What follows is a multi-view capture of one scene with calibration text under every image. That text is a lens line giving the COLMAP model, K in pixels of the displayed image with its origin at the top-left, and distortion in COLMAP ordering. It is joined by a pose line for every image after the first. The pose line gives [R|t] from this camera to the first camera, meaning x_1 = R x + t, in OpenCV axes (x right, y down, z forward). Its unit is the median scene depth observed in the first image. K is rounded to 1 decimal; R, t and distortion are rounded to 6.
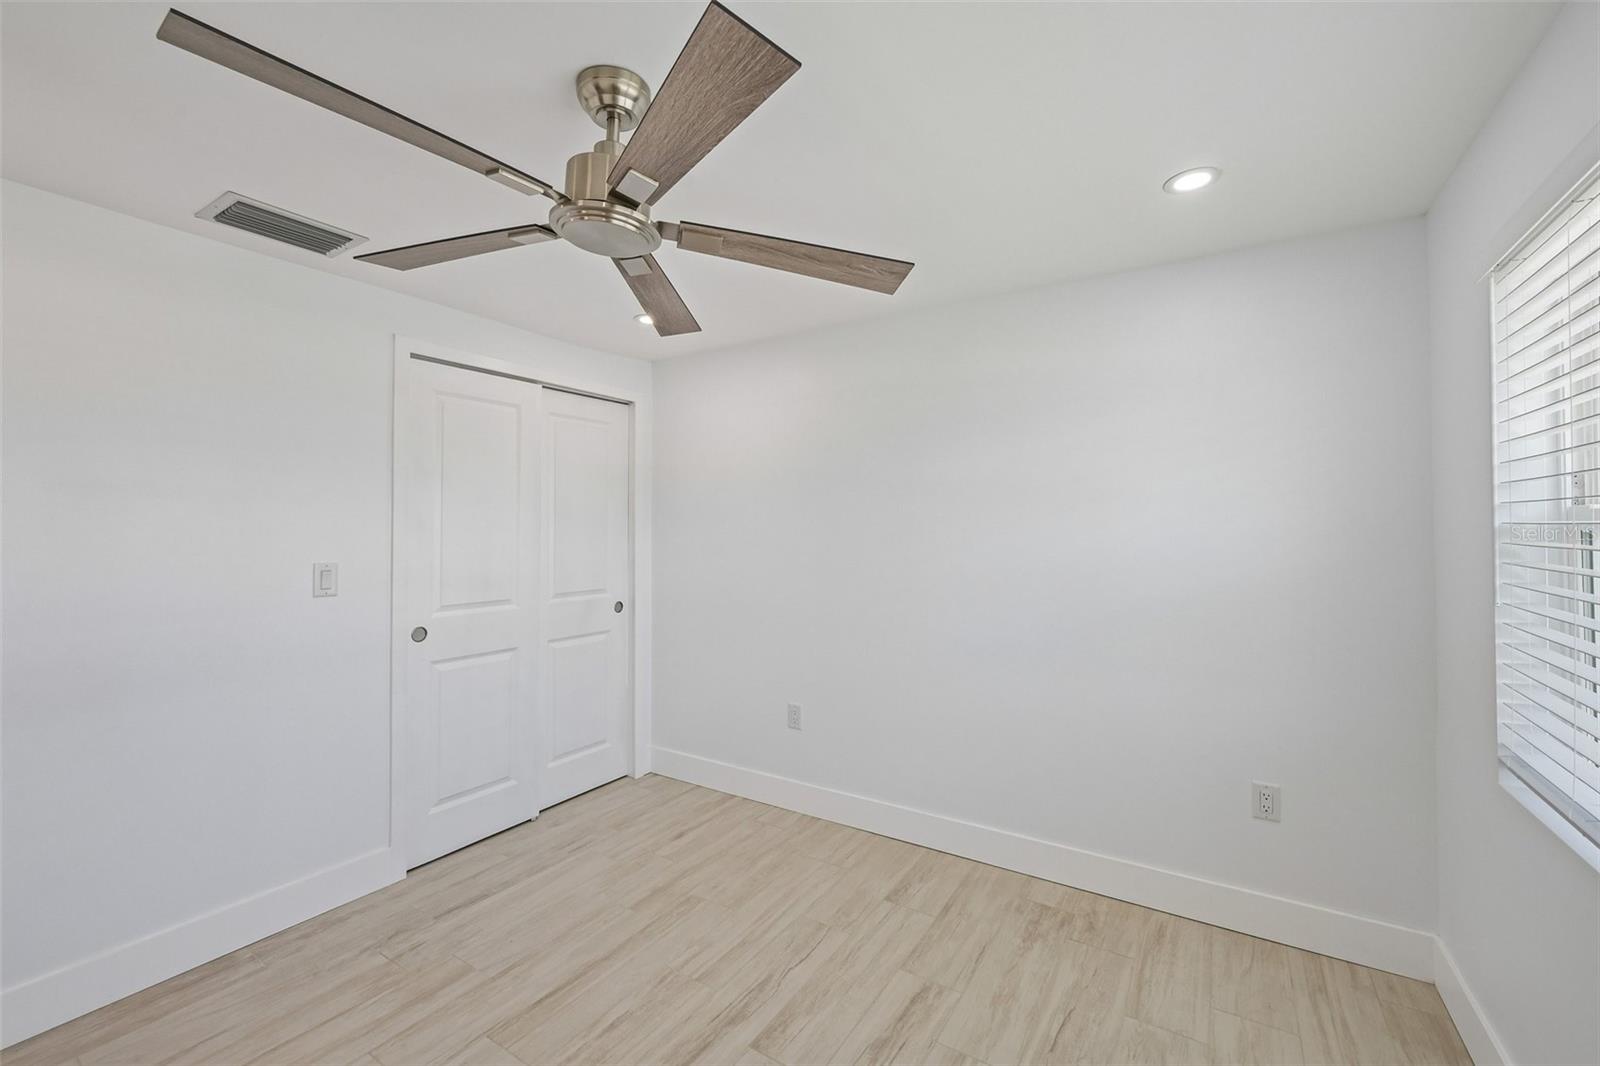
lens RADIAL K [[652.6, 0, 802.6], [0, 652.6, 537.6], [0, 0, 1]] dist [-0.001874, 0.000138]
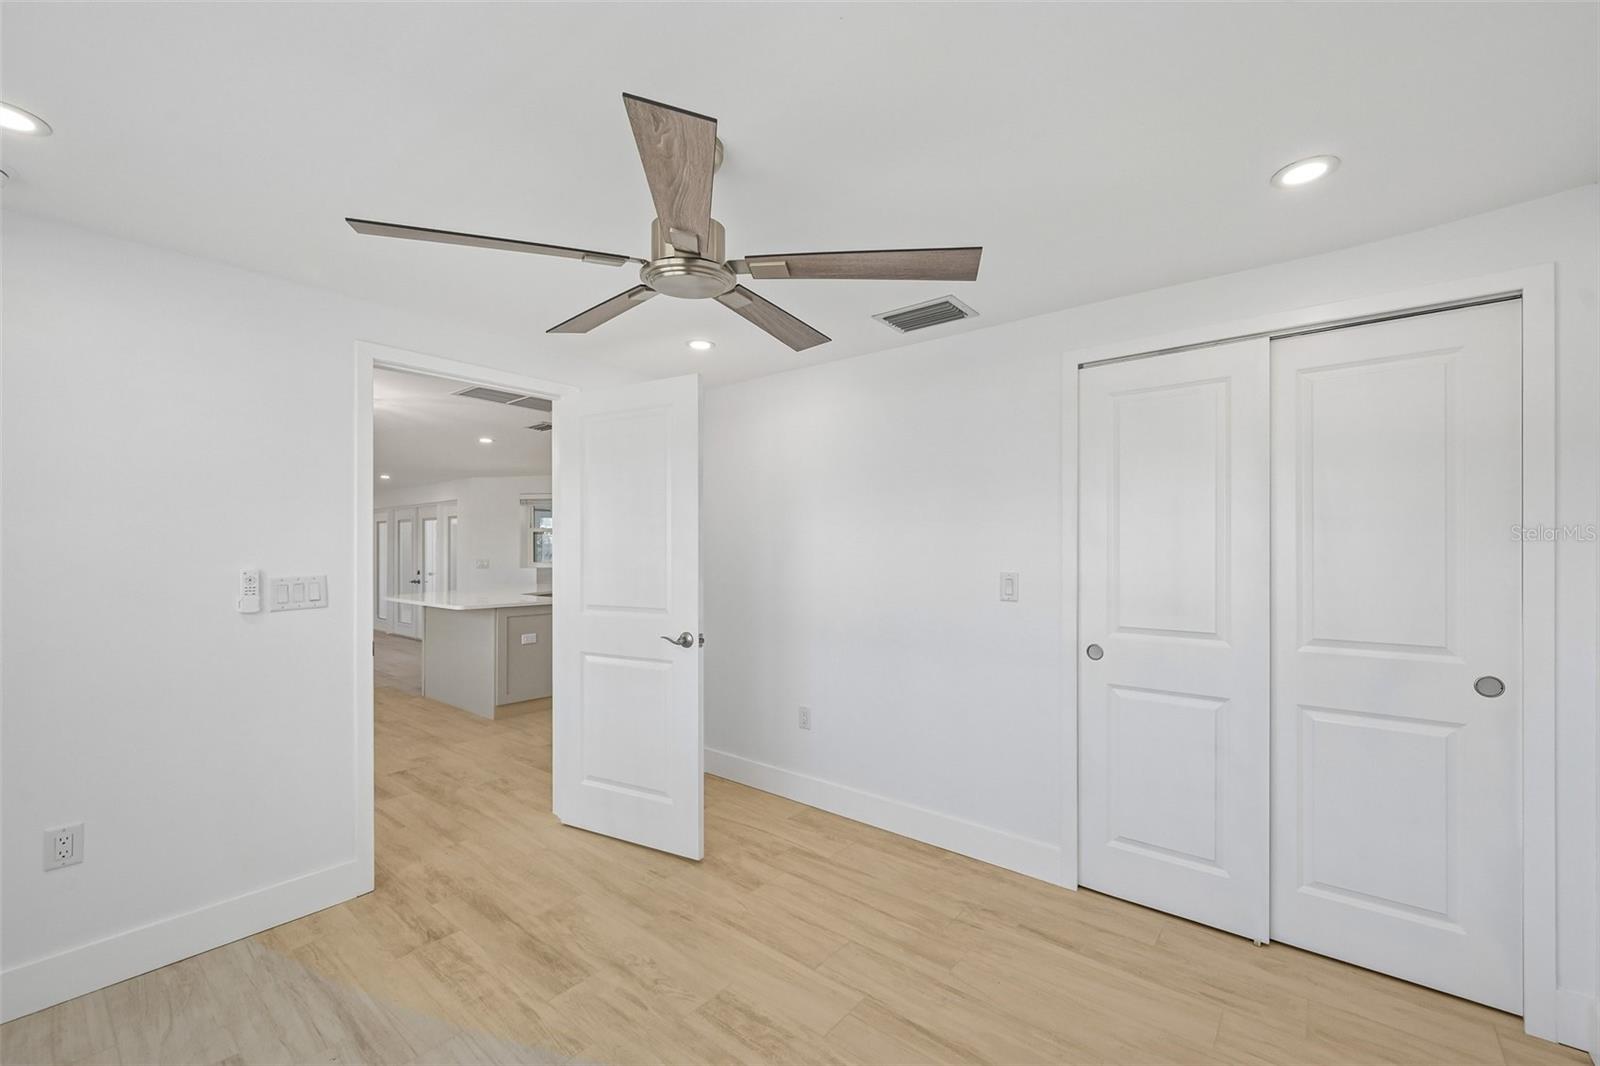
lens RADIAL K [[652.6, 0, 813.0], [0, 652.6, 559.8], [0, 0, 1]] dist [-0.001874, 0.000138]
pose [[-0.108009, 0.017042, -0.994004, 0.443824], [-0.011879, 0.999760, 0.018431, -0.001248], [0.994079, 0.013798, -0.107781, 0.733087]]
